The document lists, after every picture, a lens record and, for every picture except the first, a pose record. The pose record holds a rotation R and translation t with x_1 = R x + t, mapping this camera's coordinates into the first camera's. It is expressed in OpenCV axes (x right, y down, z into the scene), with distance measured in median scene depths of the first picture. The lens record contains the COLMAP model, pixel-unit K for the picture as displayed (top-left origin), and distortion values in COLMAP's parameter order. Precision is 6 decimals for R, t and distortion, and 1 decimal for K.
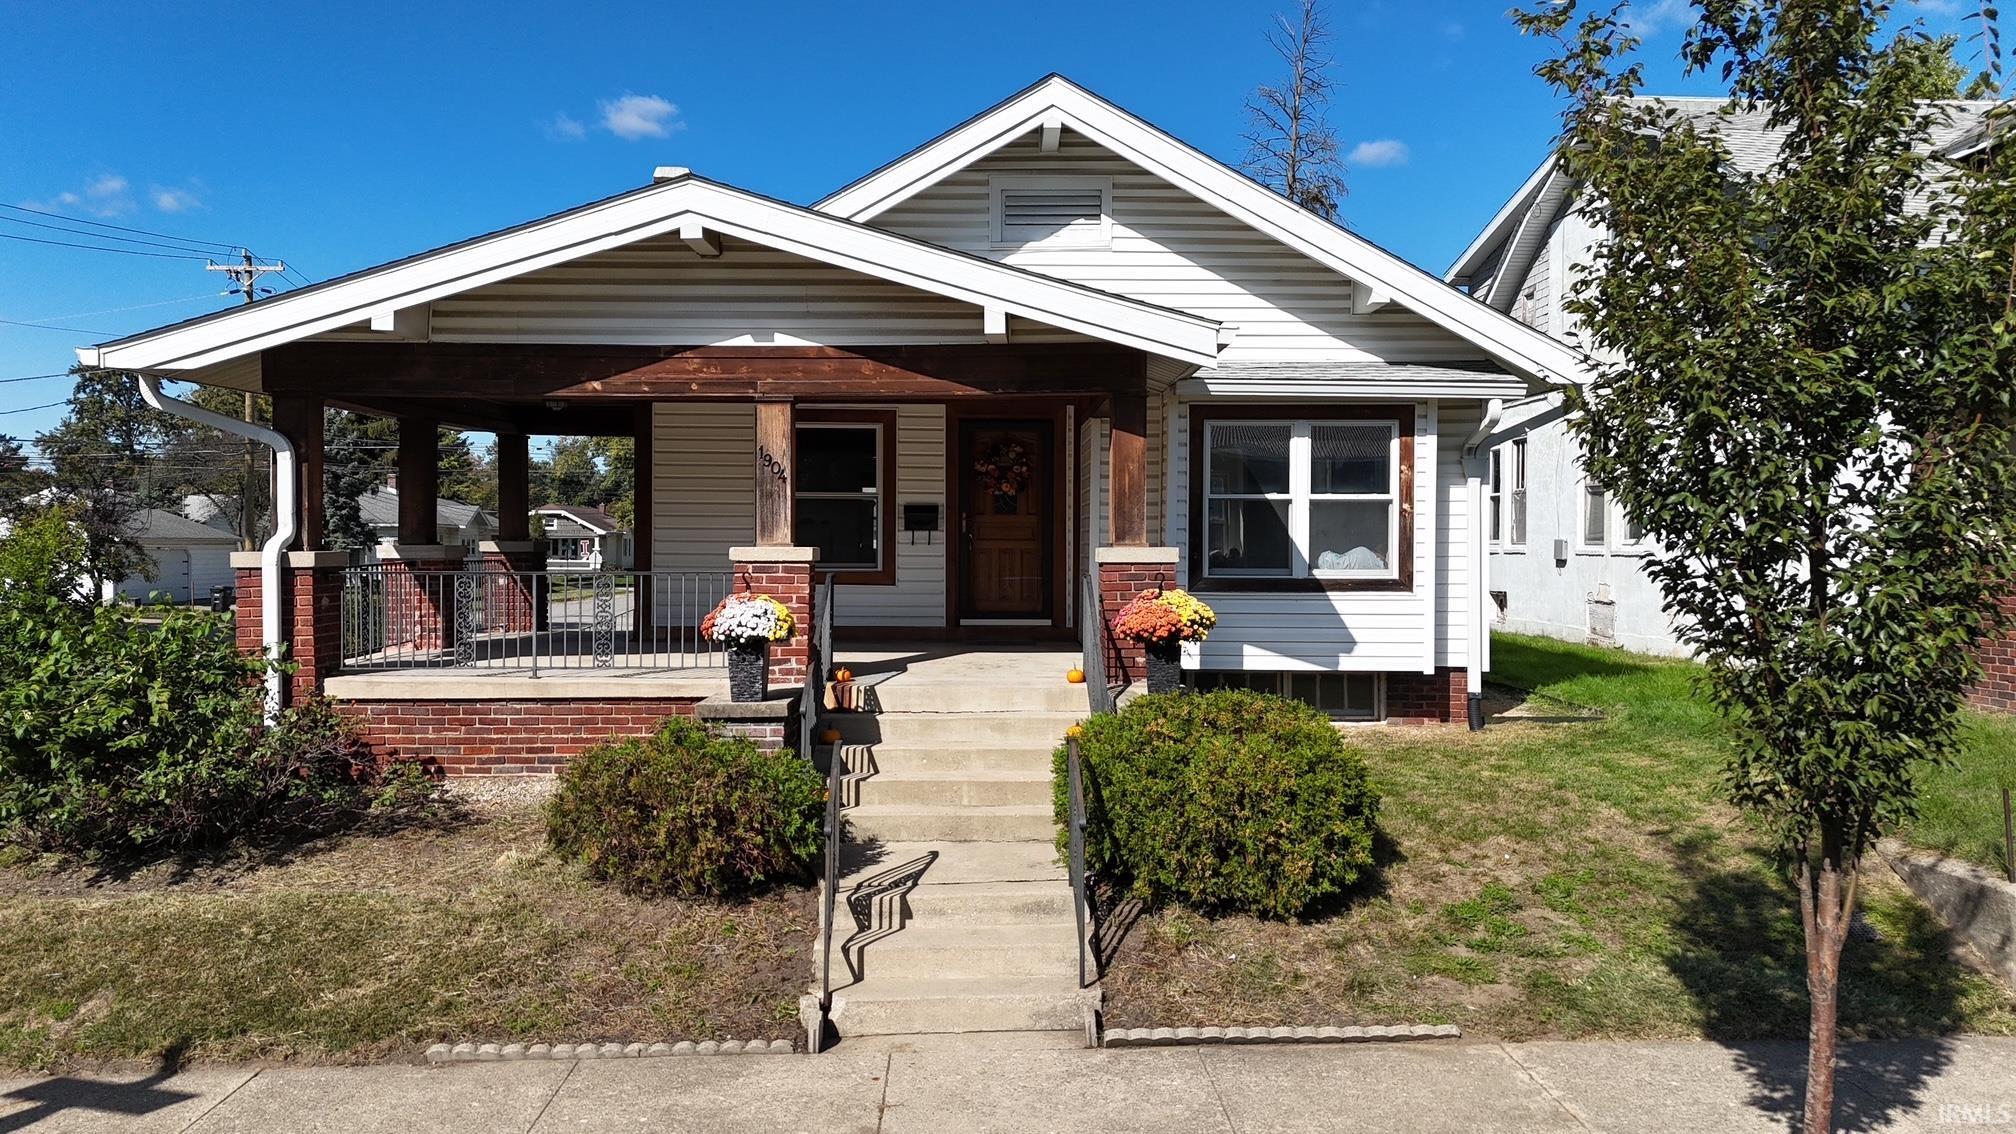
lens RADIAL K [[1503.9, 0, 1008.6], [0, 1503.9, 566.9], [0, 0, 1]] dist [0.040793, -0.002110]
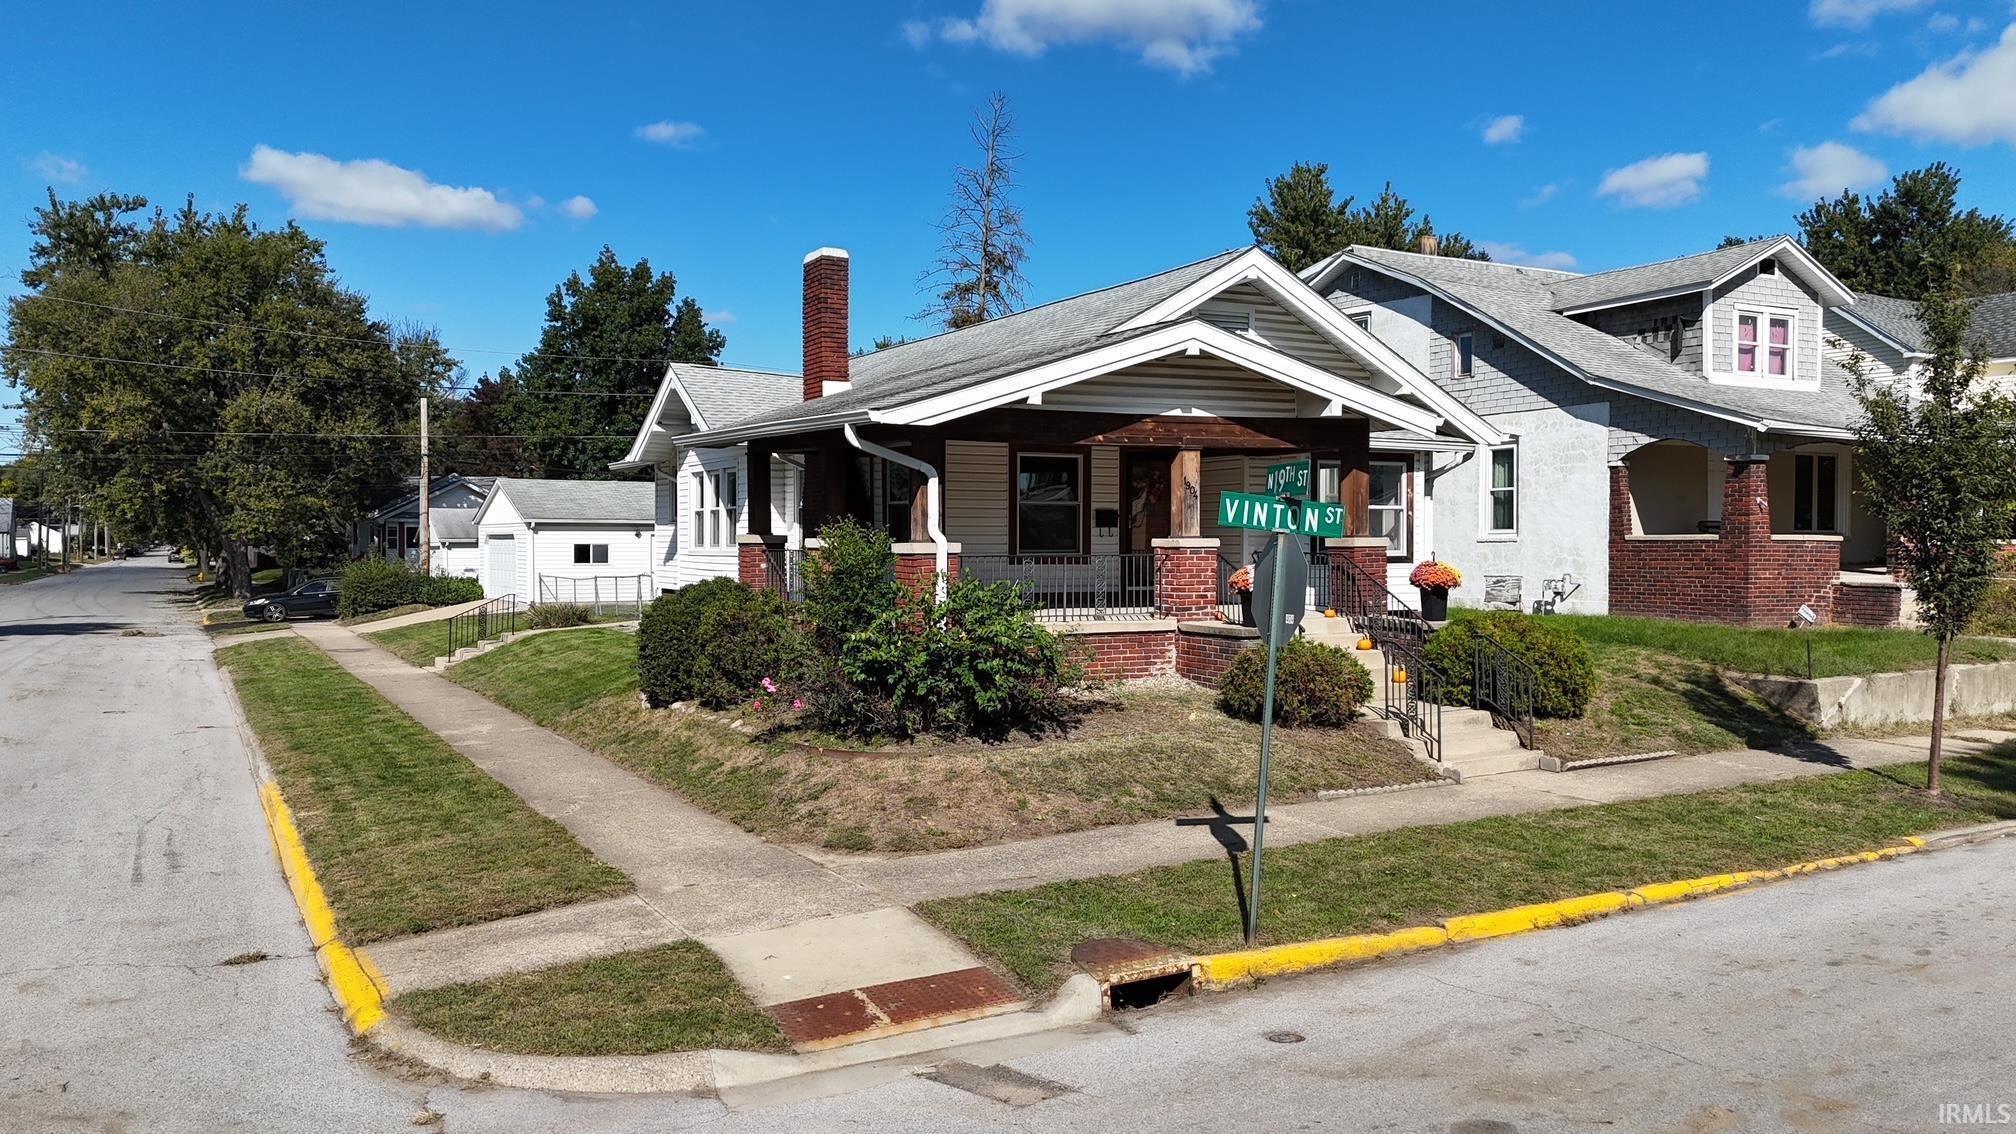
lens RADIAL K [[1478.3, 0, 1006.9], [0, 1478.3, 564.2], [0, 0, 1]] dist [-0.002885, 0.000218]
pose [[0.903221, -0.012440, 0.428996, -1.026369], [0.010484, 0.999921, 0.006921, 0.001622], [-0.429048, -0.001754, 0.903280, -0.366273]]
